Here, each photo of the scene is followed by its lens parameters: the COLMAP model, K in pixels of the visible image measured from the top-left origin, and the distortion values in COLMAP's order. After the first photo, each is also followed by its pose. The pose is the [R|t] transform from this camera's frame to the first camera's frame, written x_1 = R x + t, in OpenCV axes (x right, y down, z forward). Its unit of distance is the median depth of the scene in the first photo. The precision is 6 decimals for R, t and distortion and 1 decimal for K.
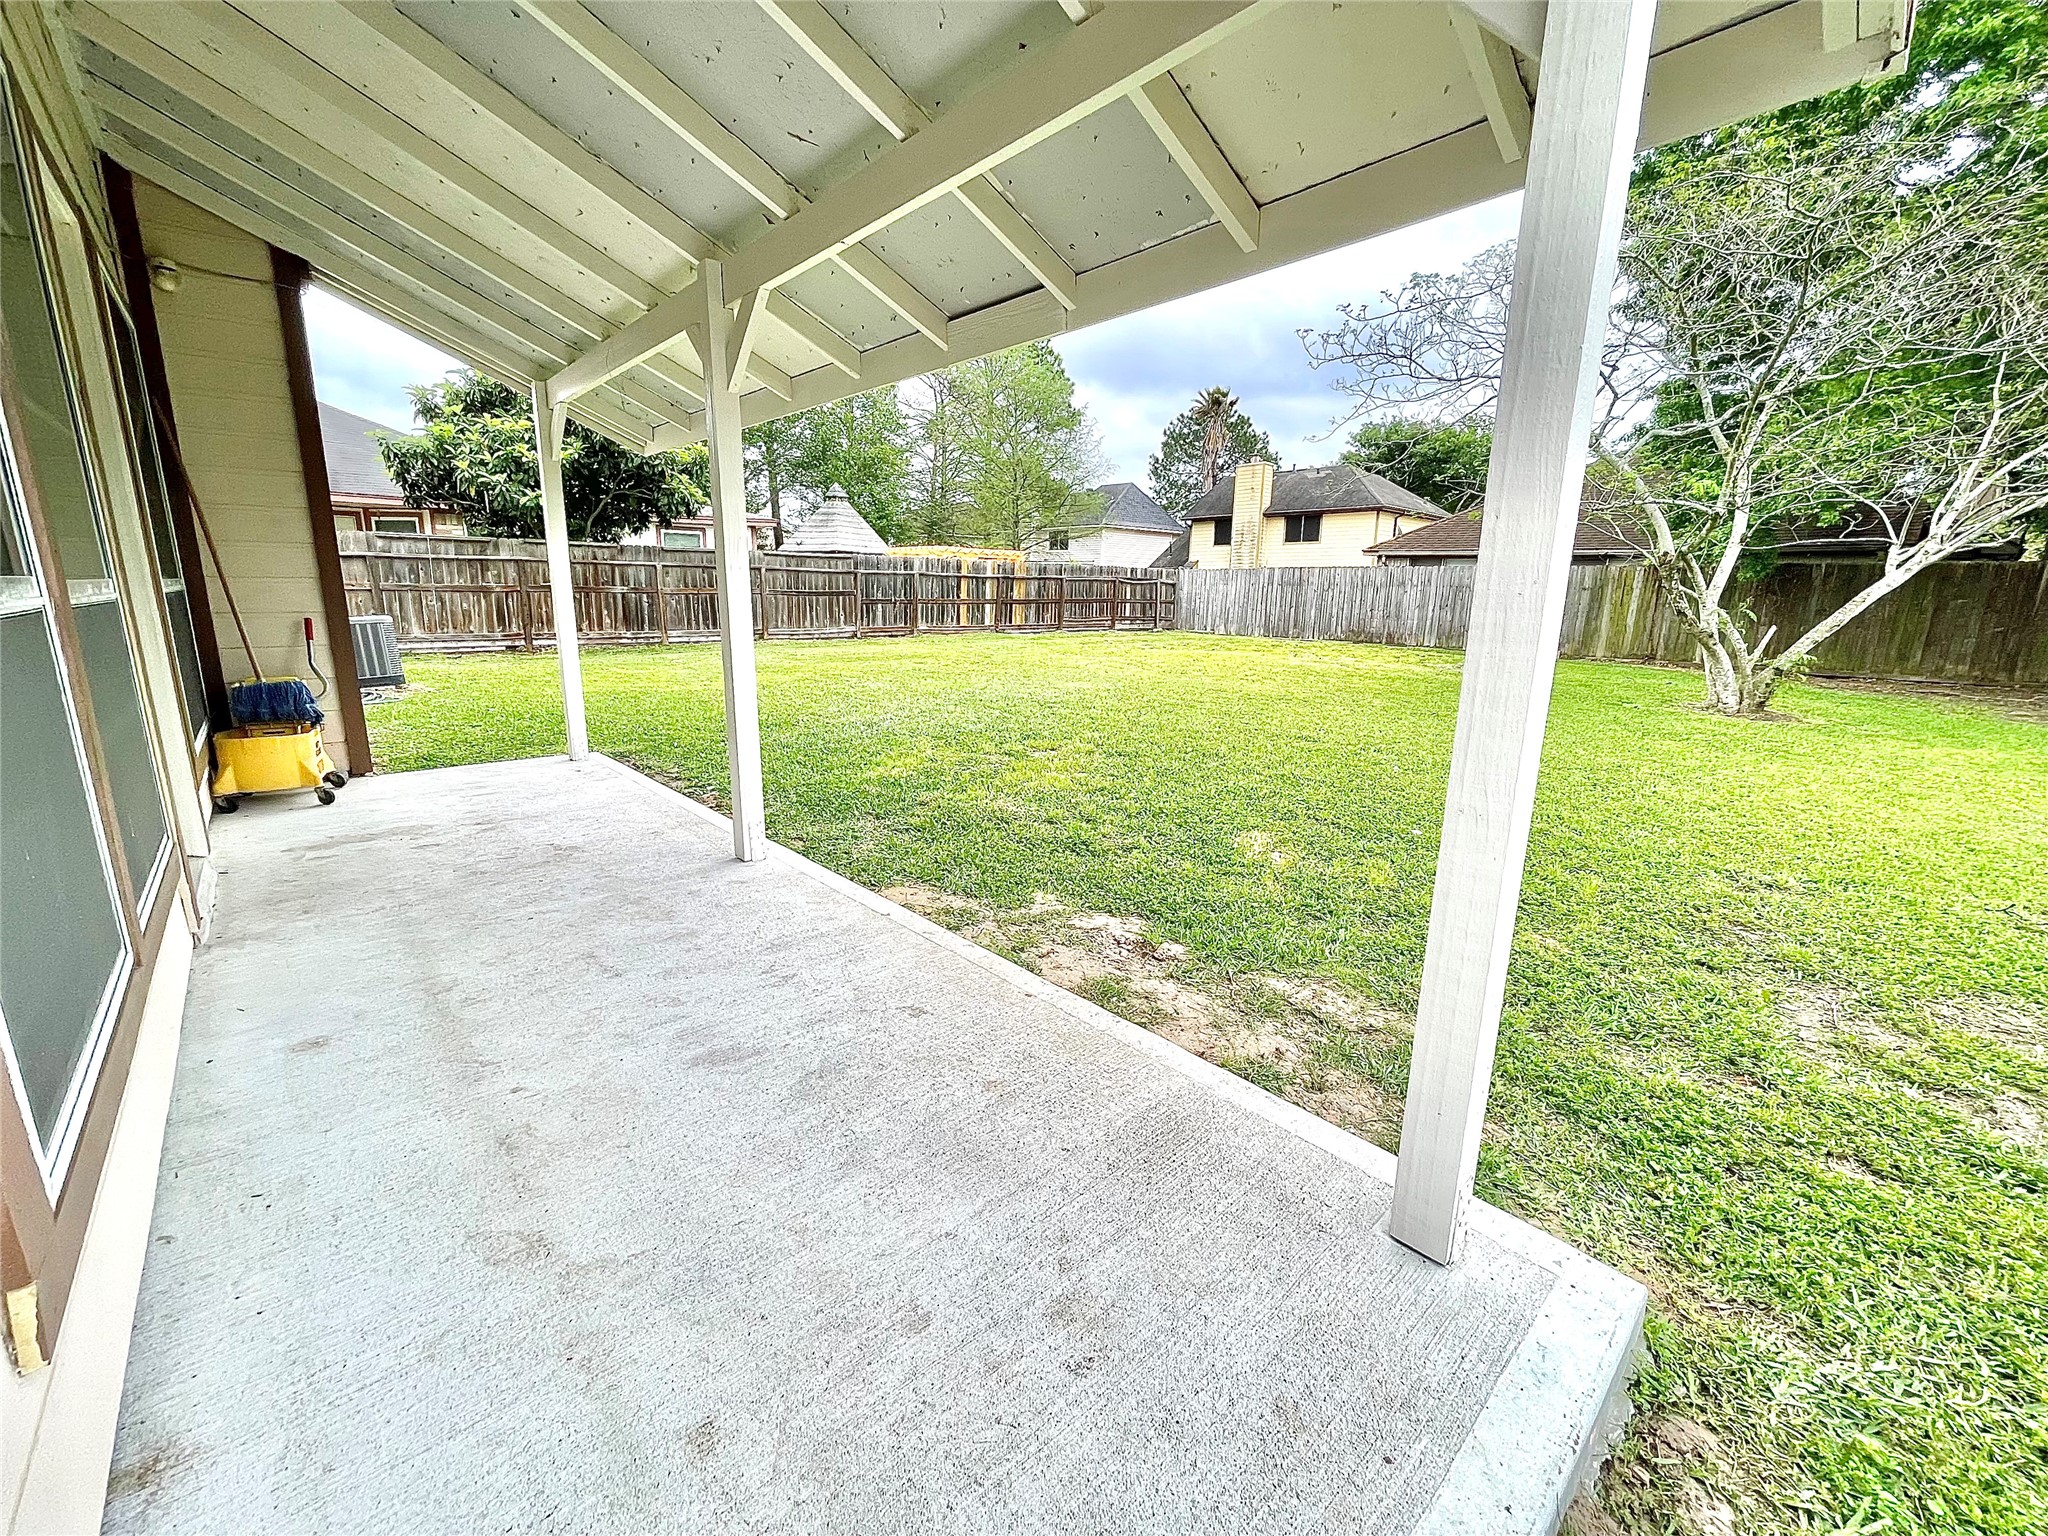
lens RADIAL K [[829.7, 0, 1023.4], [0, 829.7, 771.5], [0, 0, 1]] dist [-0.003513, -0.000210]
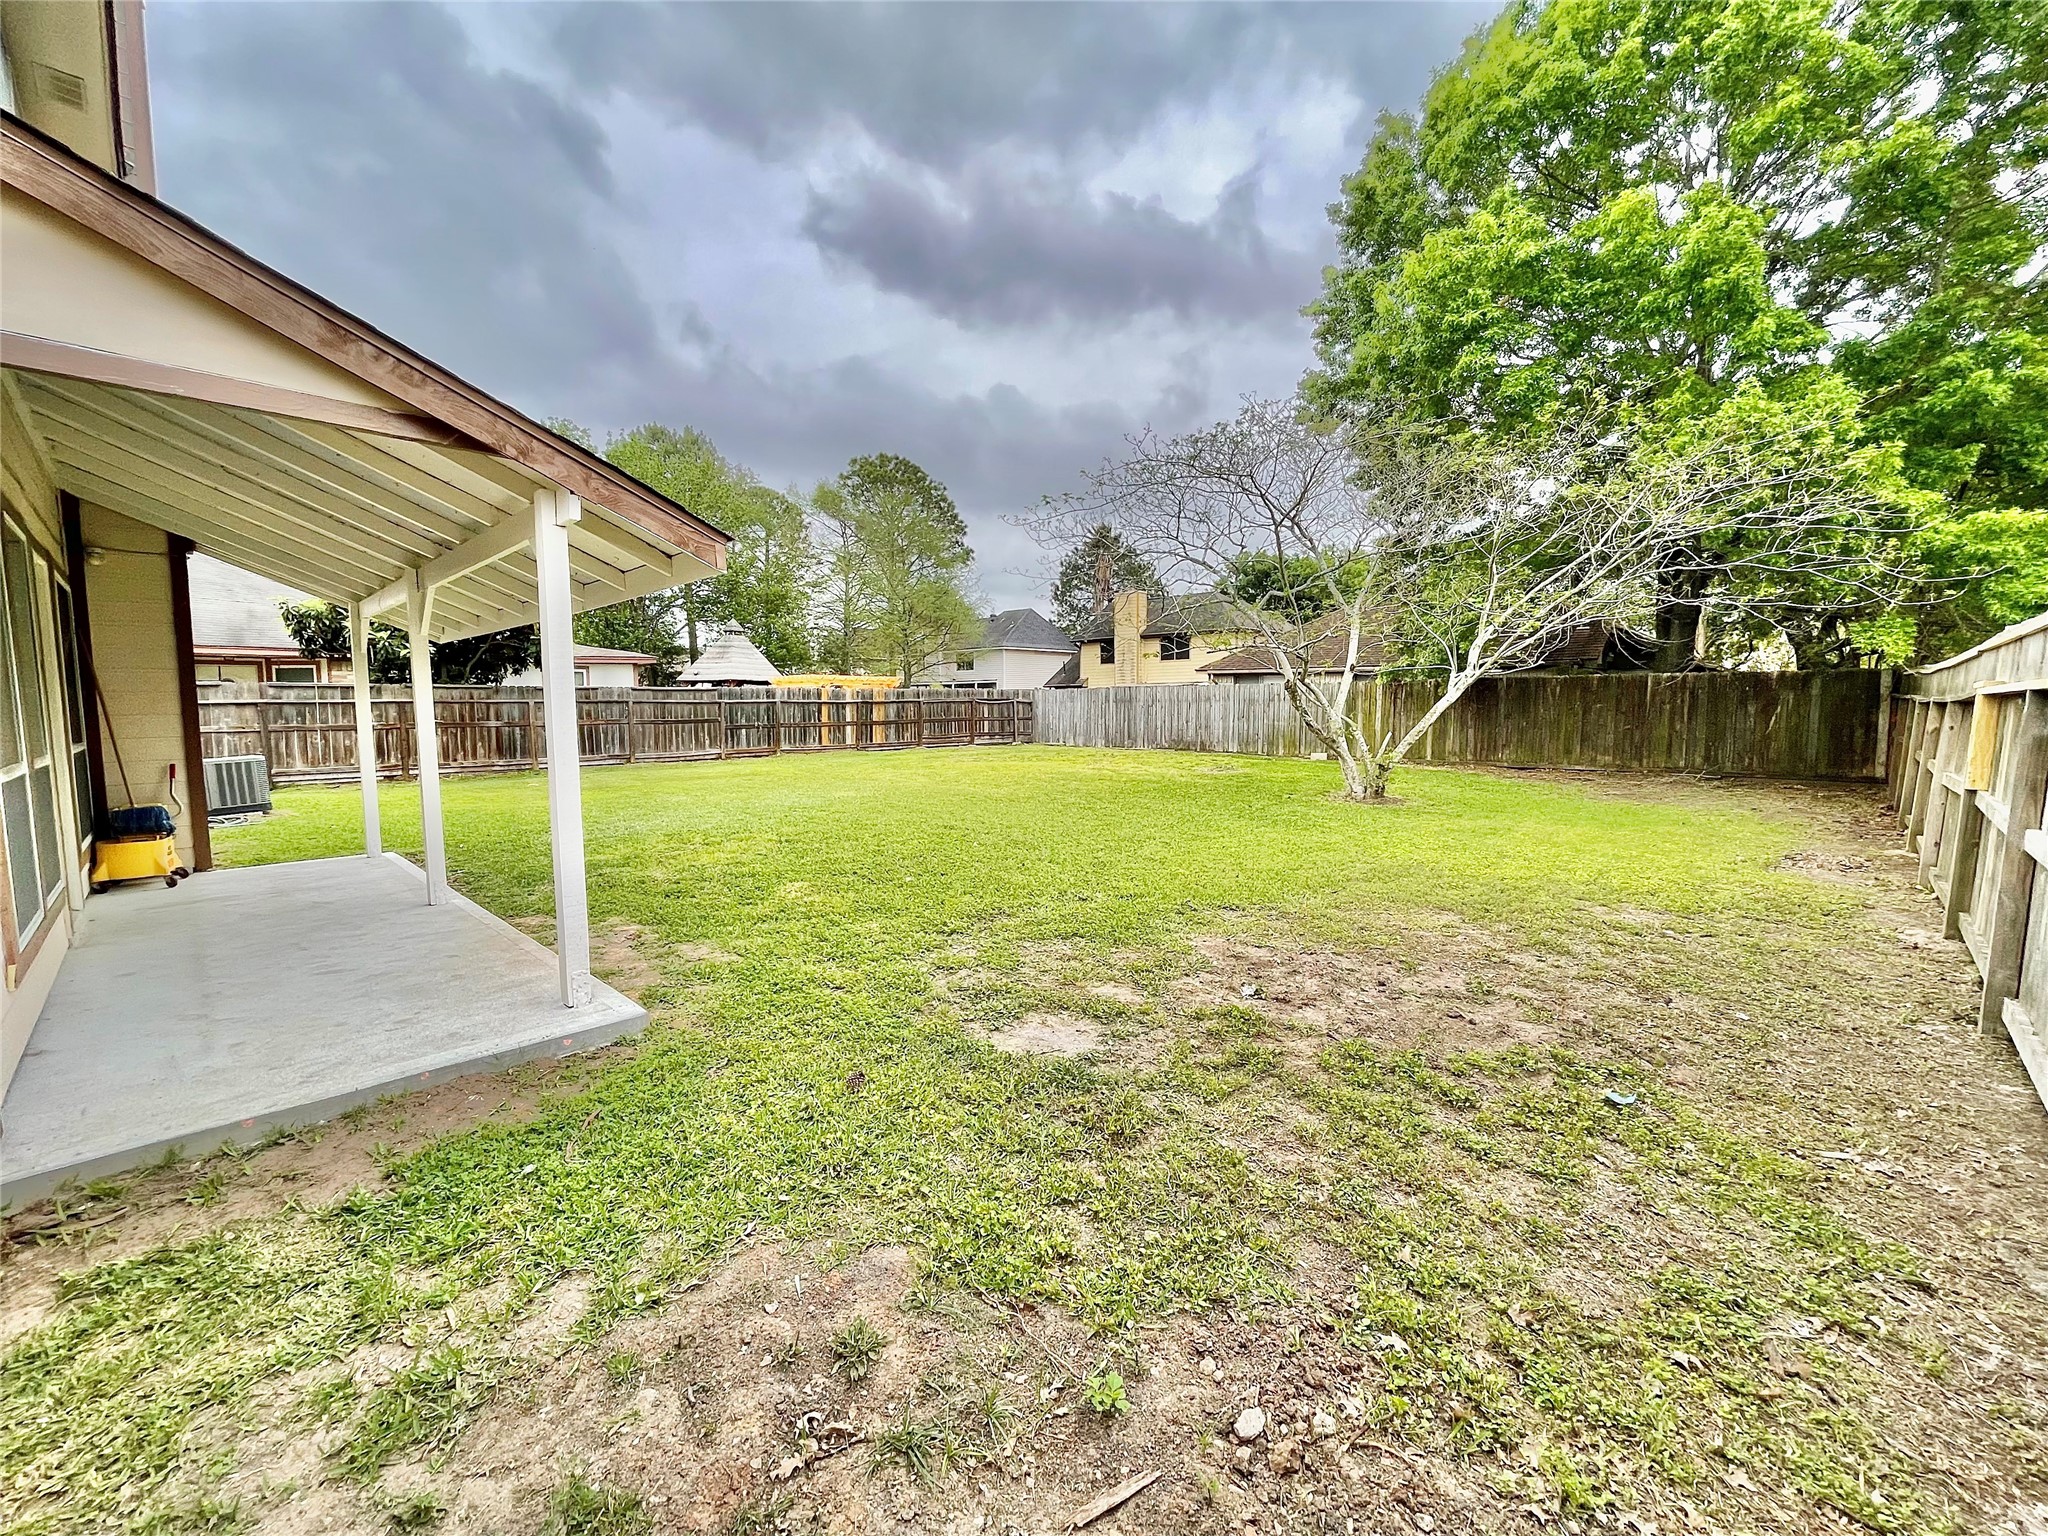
lens RADIAL K [[829.7, 0, 1025.1], [0, 829.7, 770.5], [0, 0, 1]] dist [-0.003513, -0.000210]
pose [[0.997468, -0.029413, 0.064752, 0.133966], [0.037881, 0.990297, -0.133704, 0.019585], [-0.060191, 0.135818, 0.988904, -0.132237]]
